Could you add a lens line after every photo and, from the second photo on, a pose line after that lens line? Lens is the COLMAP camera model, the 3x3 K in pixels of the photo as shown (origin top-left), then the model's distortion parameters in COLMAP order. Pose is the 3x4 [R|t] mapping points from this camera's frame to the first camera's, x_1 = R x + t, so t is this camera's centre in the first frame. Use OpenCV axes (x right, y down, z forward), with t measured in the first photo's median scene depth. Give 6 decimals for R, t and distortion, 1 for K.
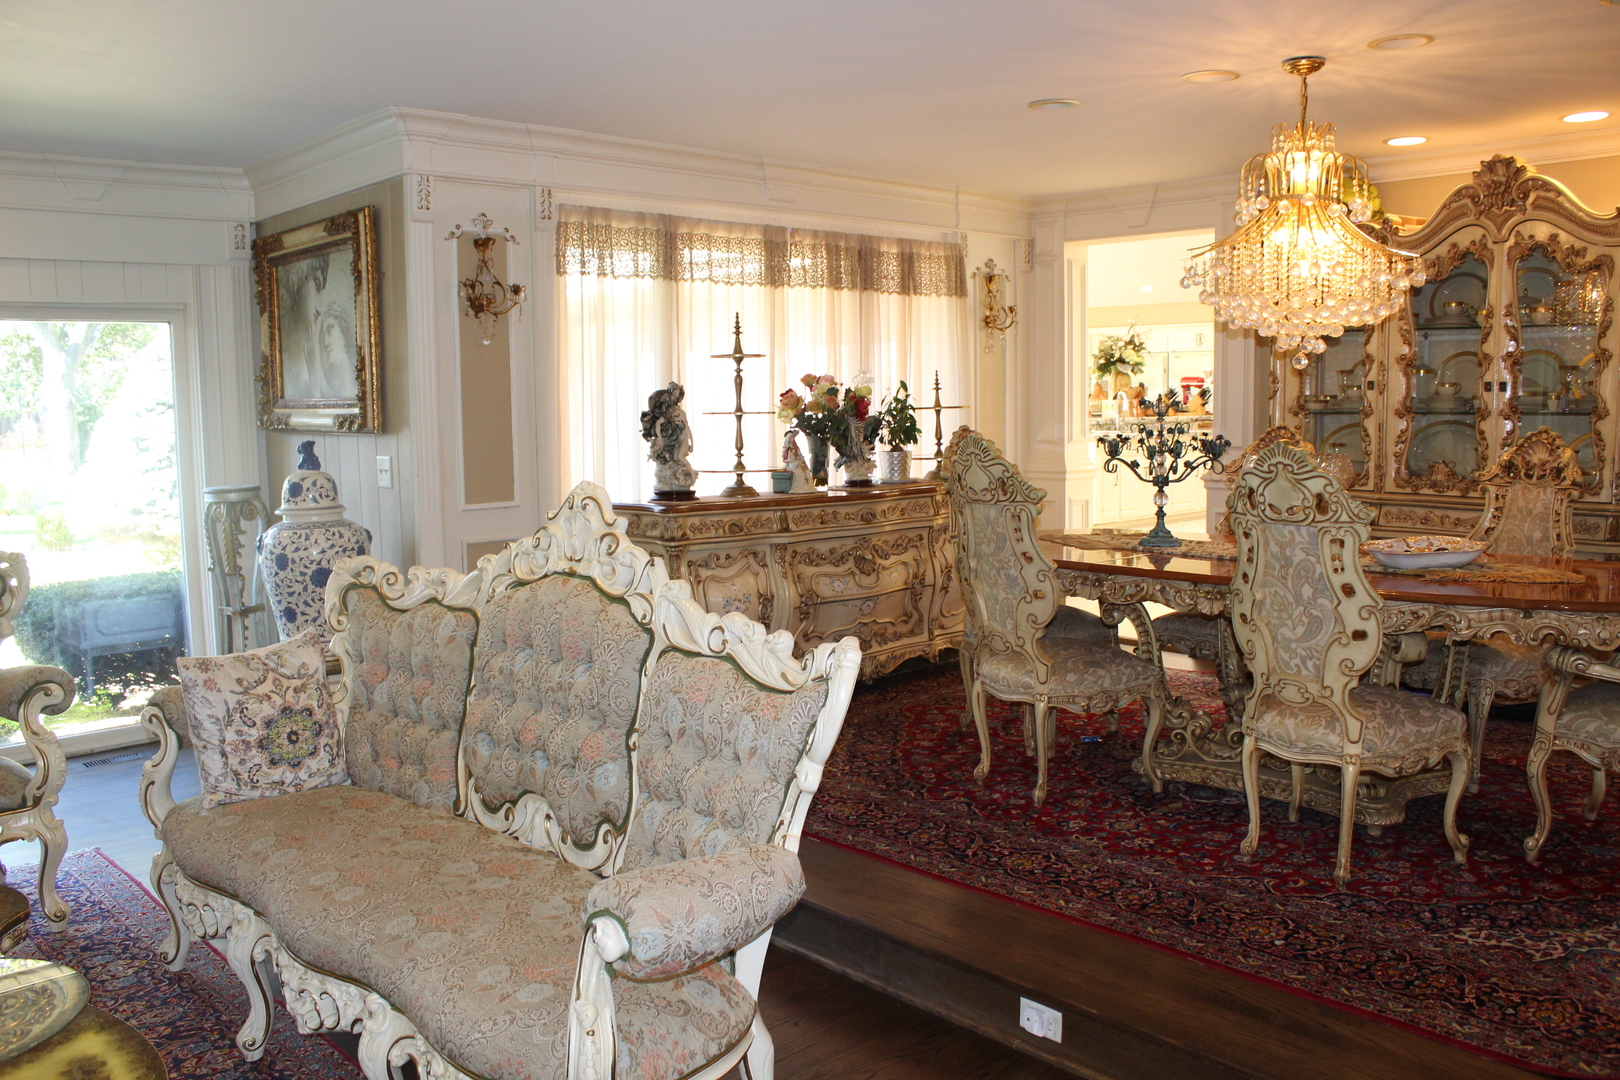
lens RADIAL K [[1315.8, 0, 810.0], [0, 1315.8, 540.0], [0, 0, 1]] dist [-0.077112, 0.002143]
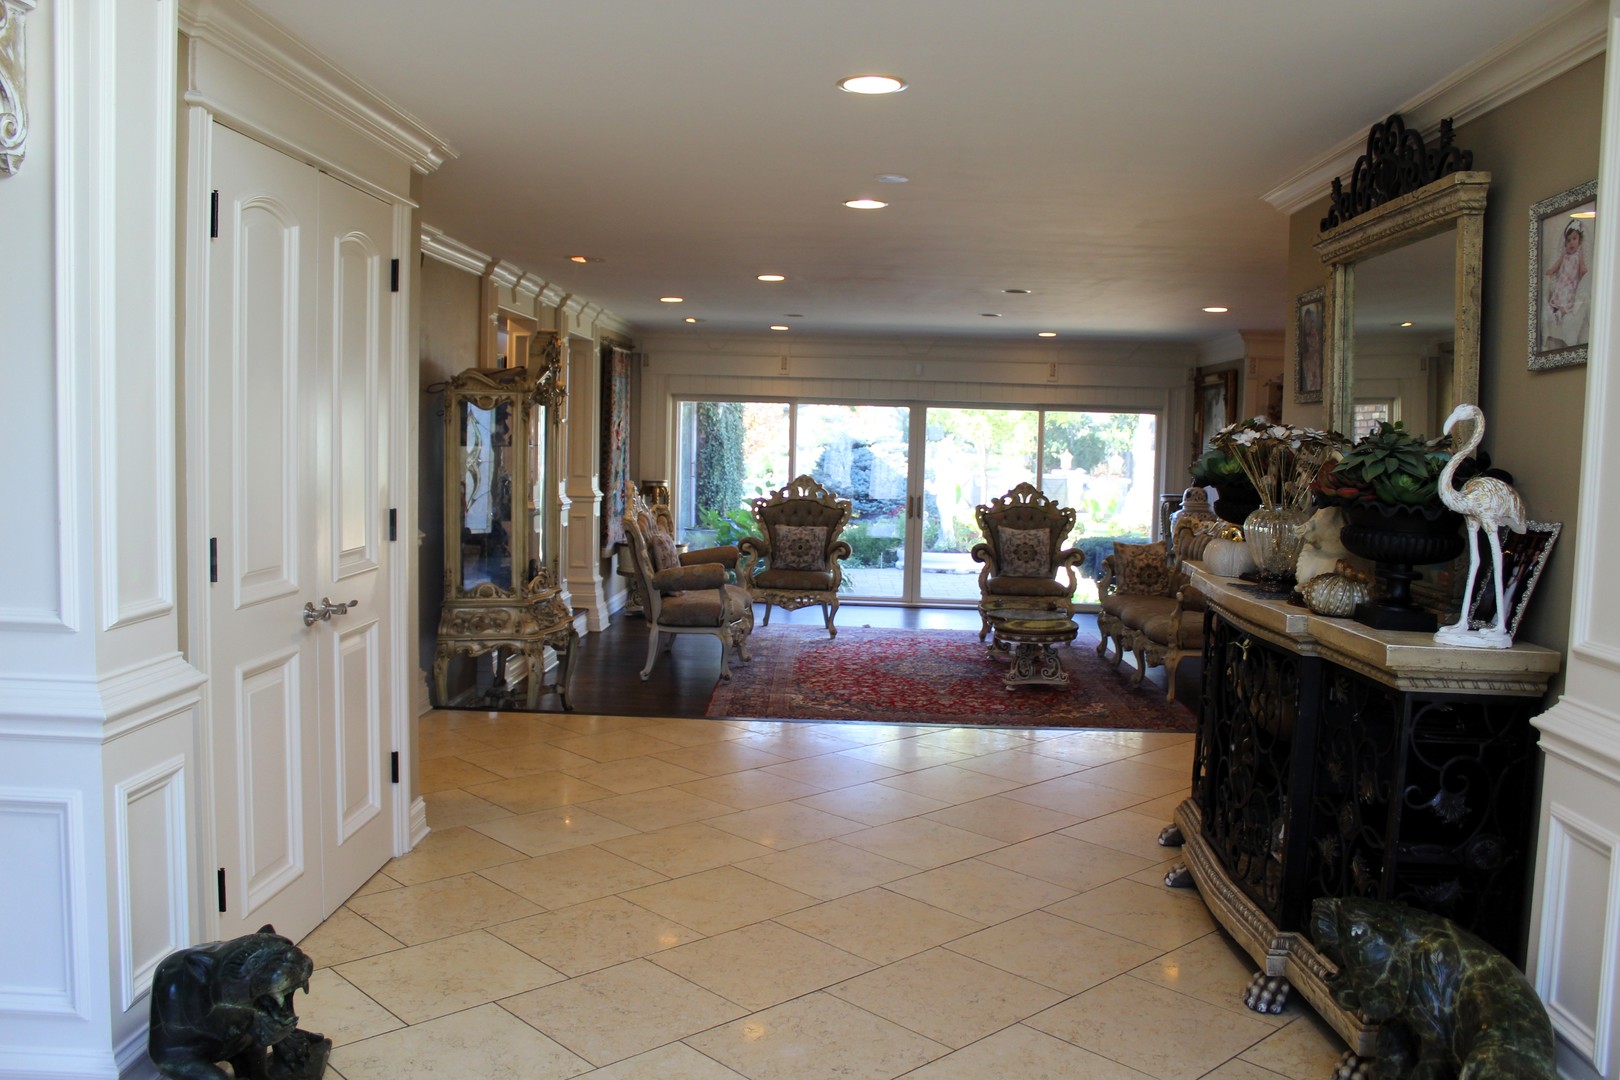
lens RADIAL K [[1315.8, 0, 810.0], [0, 1315.8, 540.0], [0, 0, 1]] dist [-0.077112, 0.002143]
pose [[0.702947, 0.086151, -0.706005, 0.768554], [-0.112948, 0.993562, 0.008782, 0.095596], [0.702217, 0.073569, 0.708152, -1.087401]]
